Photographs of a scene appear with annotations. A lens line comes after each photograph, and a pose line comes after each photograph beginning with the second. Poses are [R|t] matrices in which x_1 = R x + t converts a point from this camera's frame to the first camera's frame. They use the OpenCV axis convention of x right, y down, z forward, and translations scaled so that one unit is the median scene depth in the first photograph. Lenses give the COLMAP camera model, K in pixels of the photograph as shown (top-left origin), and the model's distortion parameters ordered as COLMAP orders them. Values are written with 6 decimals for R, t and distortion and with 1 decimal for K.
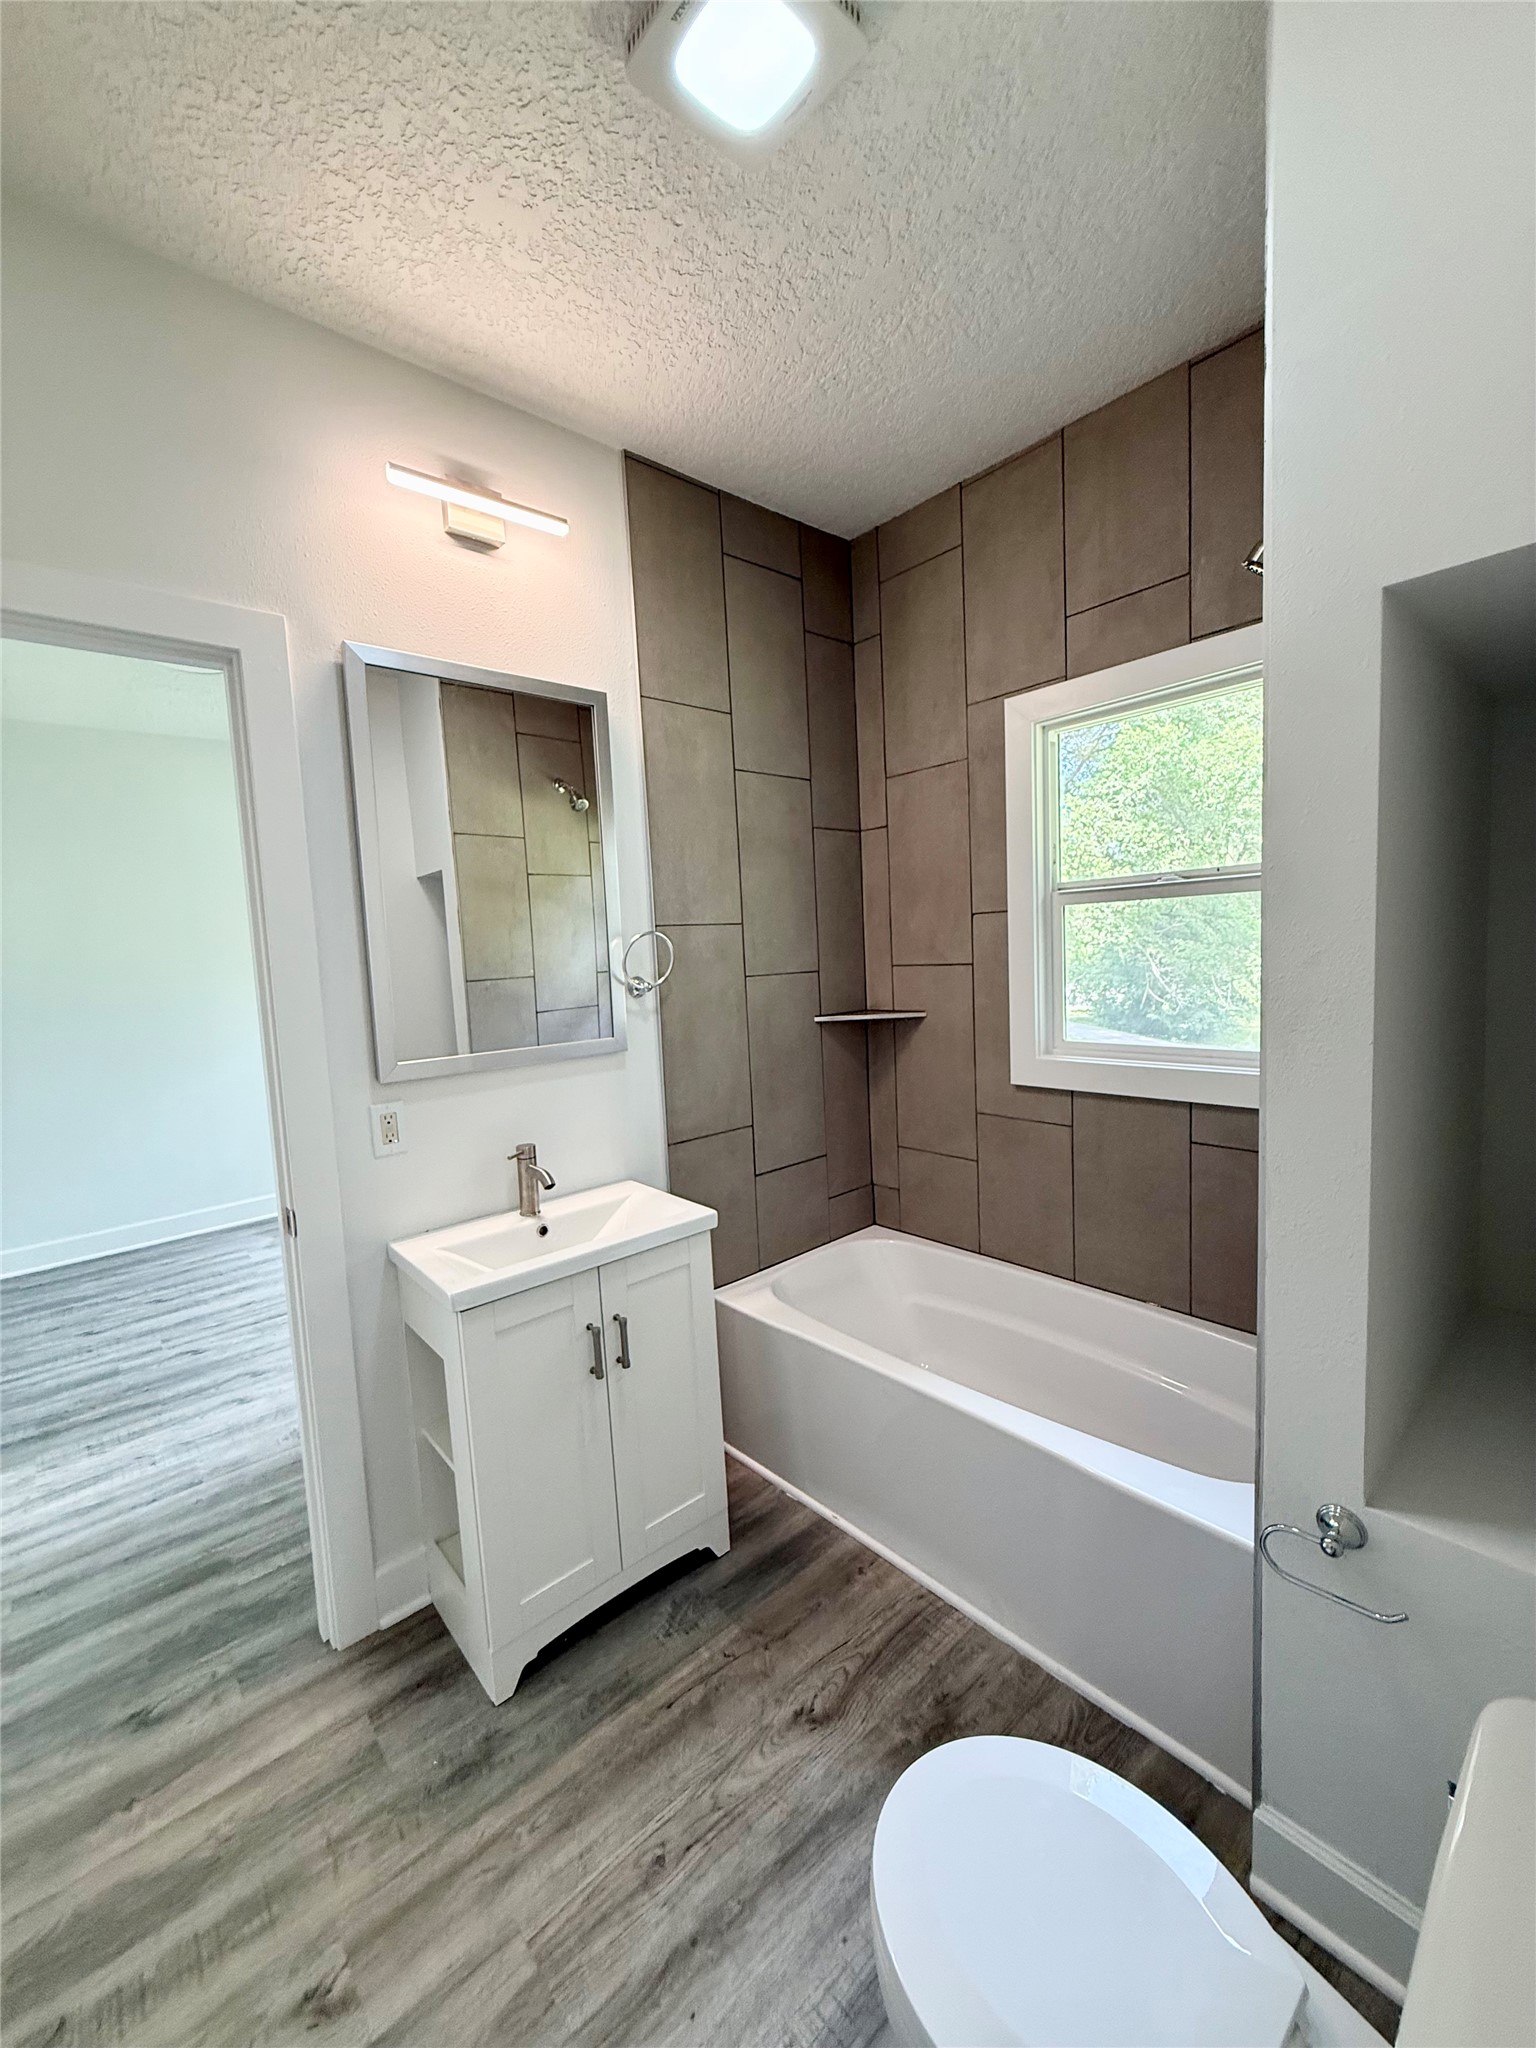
lens RADIAL K [[816.2, 0, 761.9], [0, 816.2, 1018.2], [0, 0, 1]] dist [0.000285, 0.000568]
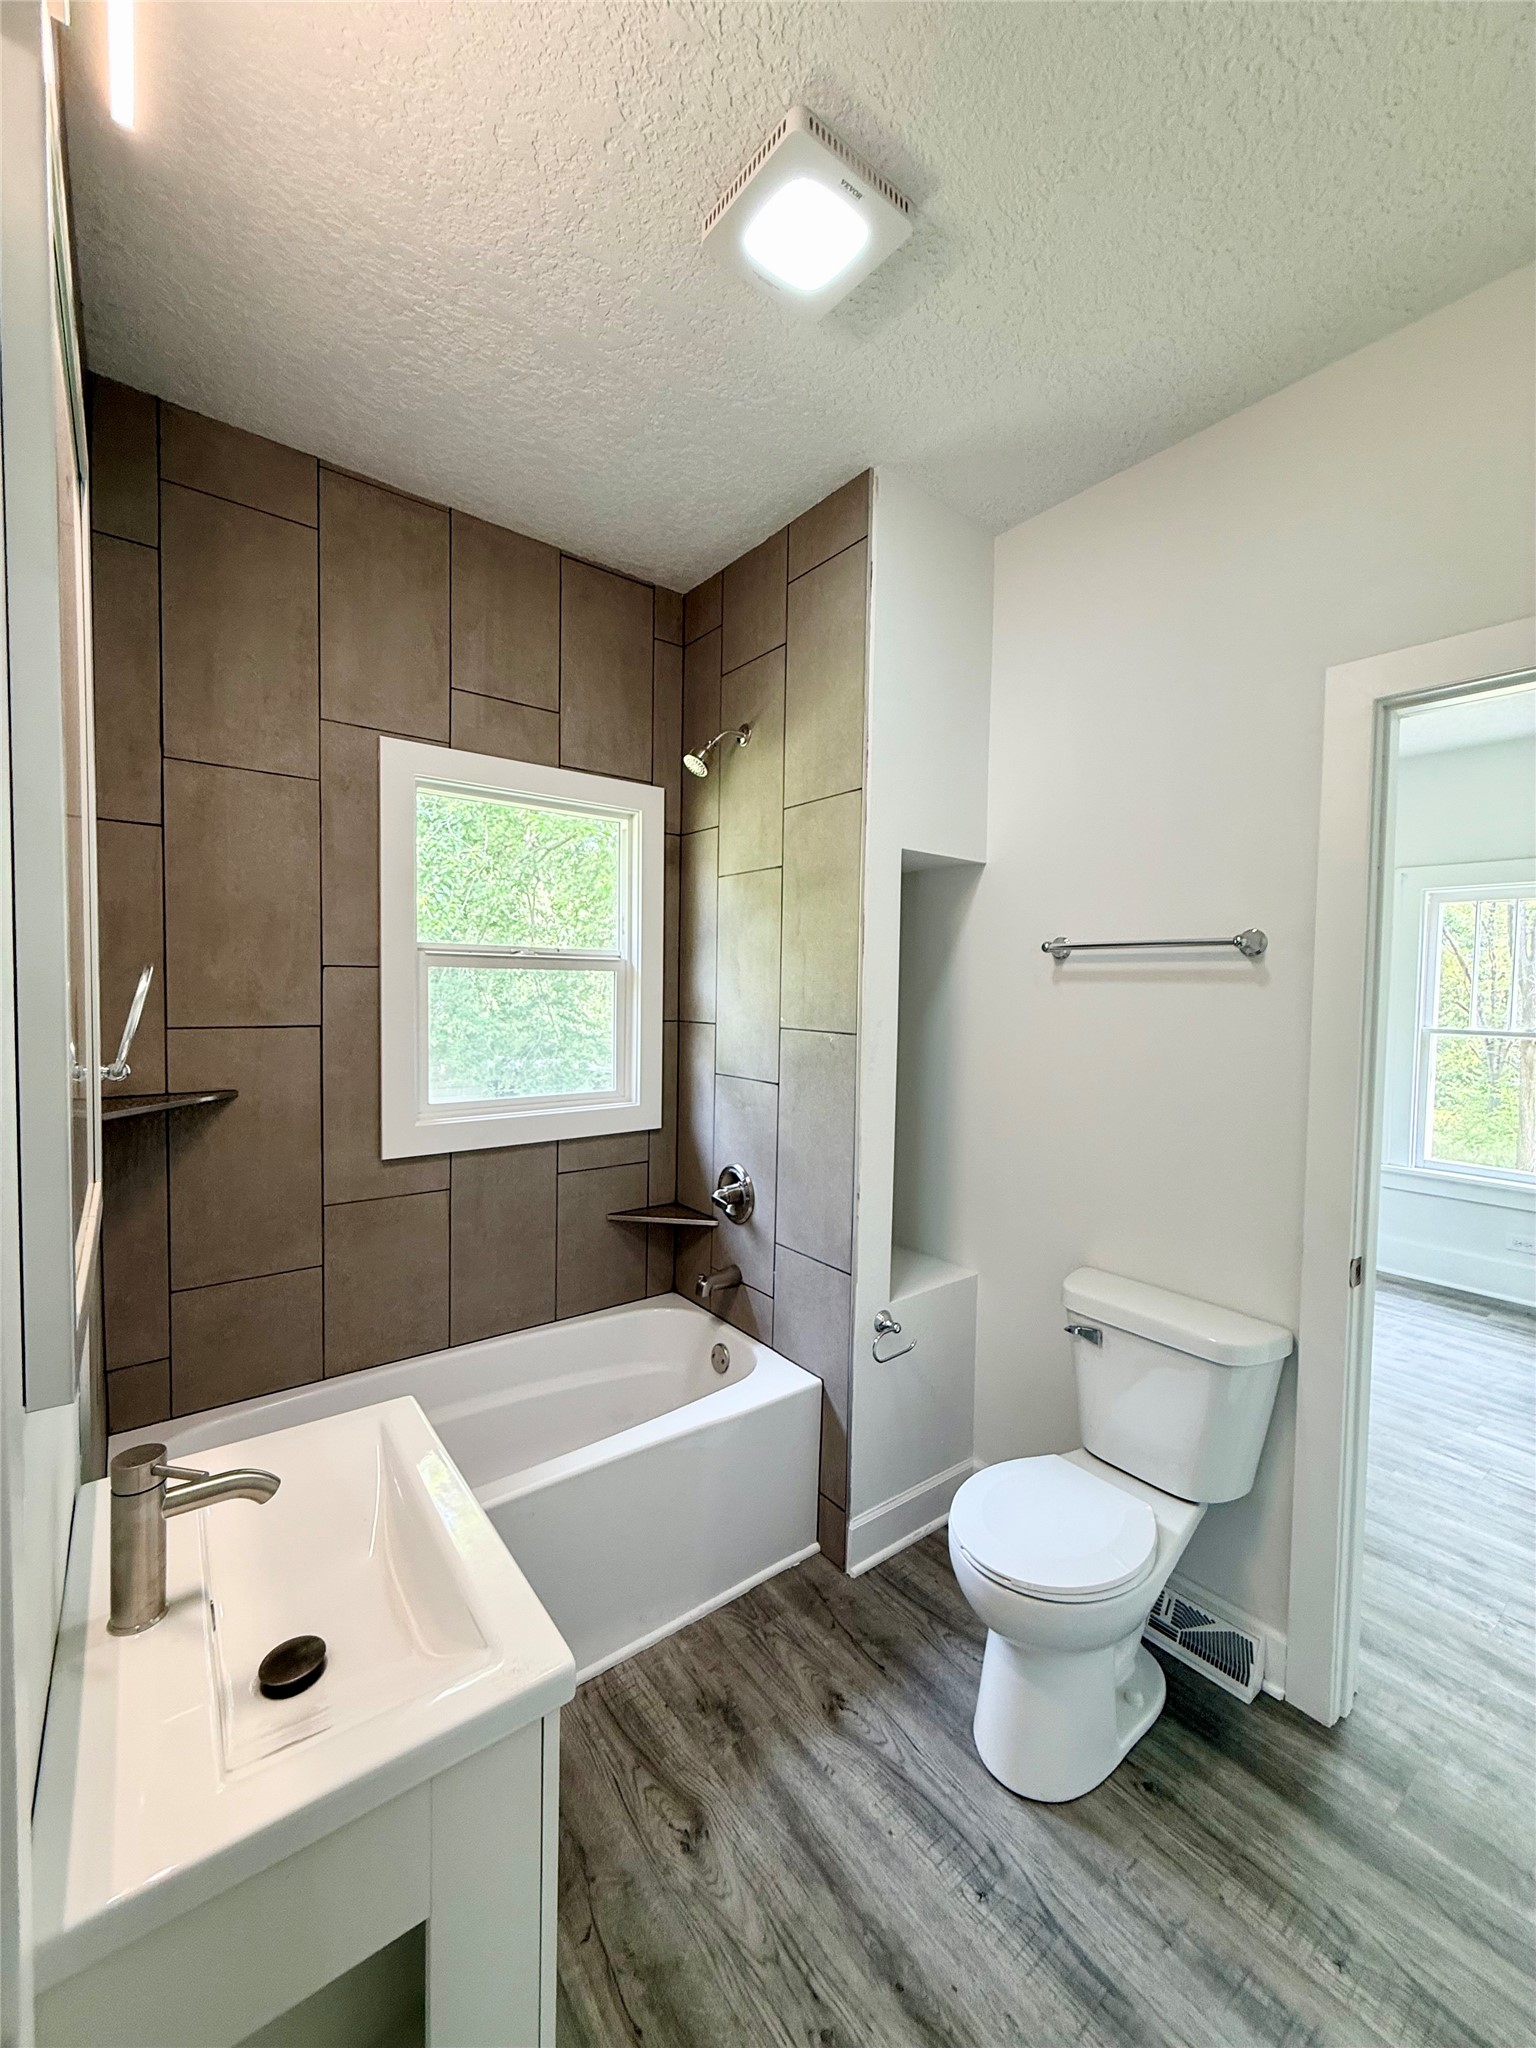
lens RADIAL K [[816.2, 0, 773.6], [0, 816.2, 1019.0], [0, 0, 1]] dist [0.000285, 0.000568]
pose [[0.052837, 0.009319, 0.998560, -0.816771], [0.068896, 0.997540, -0.012955, -0.046162], [-0.996224, 0.069481, 0.052065, 0.747857]]
